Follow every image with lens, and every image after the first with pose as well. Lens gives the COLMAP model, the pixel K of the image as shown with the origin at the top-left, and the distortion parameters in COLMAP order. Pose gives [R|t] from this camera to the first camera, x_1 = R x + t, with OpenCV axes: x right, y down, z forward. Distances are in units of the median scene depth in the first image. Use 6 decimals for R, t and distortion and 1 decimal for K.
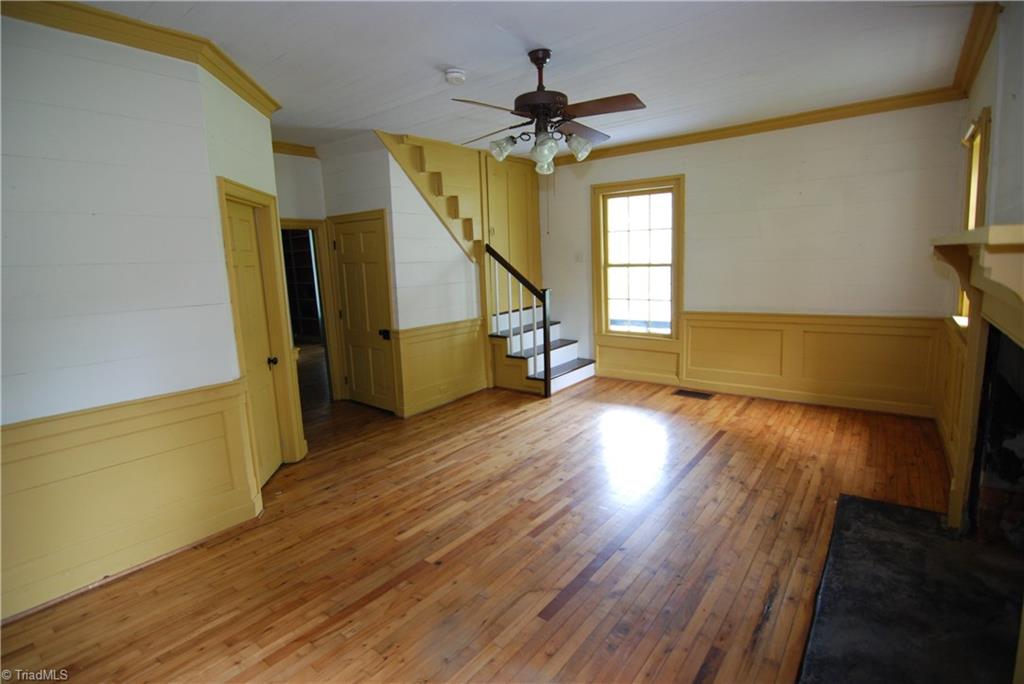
lens RADIAL K [[499.2, 0, 512.0], [0, 499.2, 342.0], [0, 0, 1]] dist [-0.016883, -0.000261]
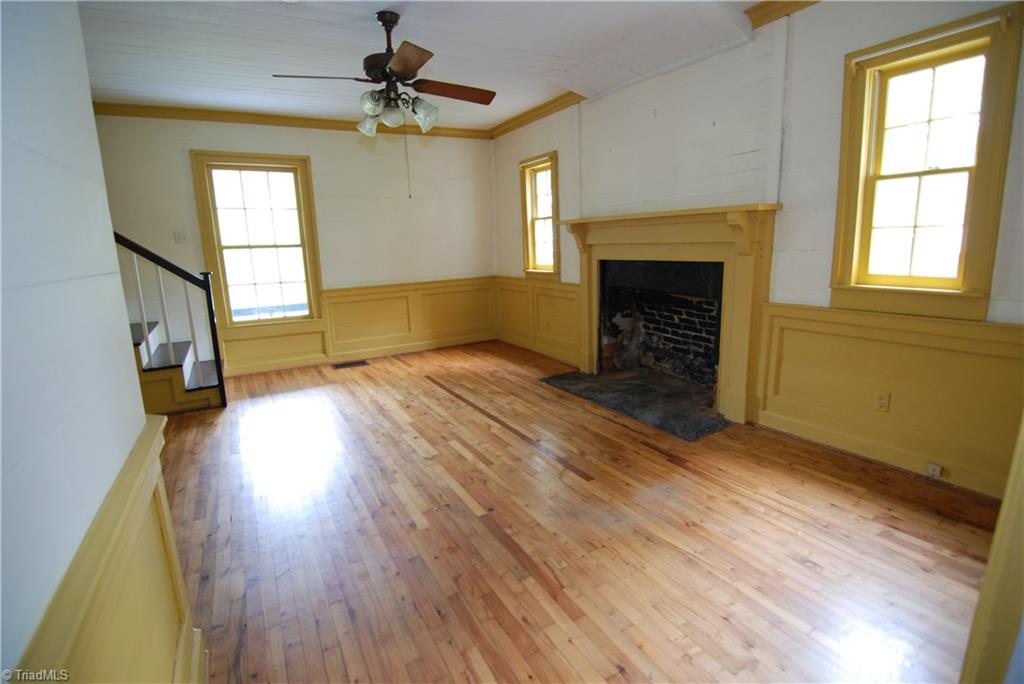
lens RADIAL K [[494.3, 0, 512.0], [0, 494.3, 342.0], [0, 0, 1]] dist [-0.001573, -0.000214]
pose [[0.392934, -0.165255, 0.904596, -0.784736], [0.169460, 0.979885, 0.105399, 0.004562], [-0.903817, 0.111878, 0.413034, 0.394637]]
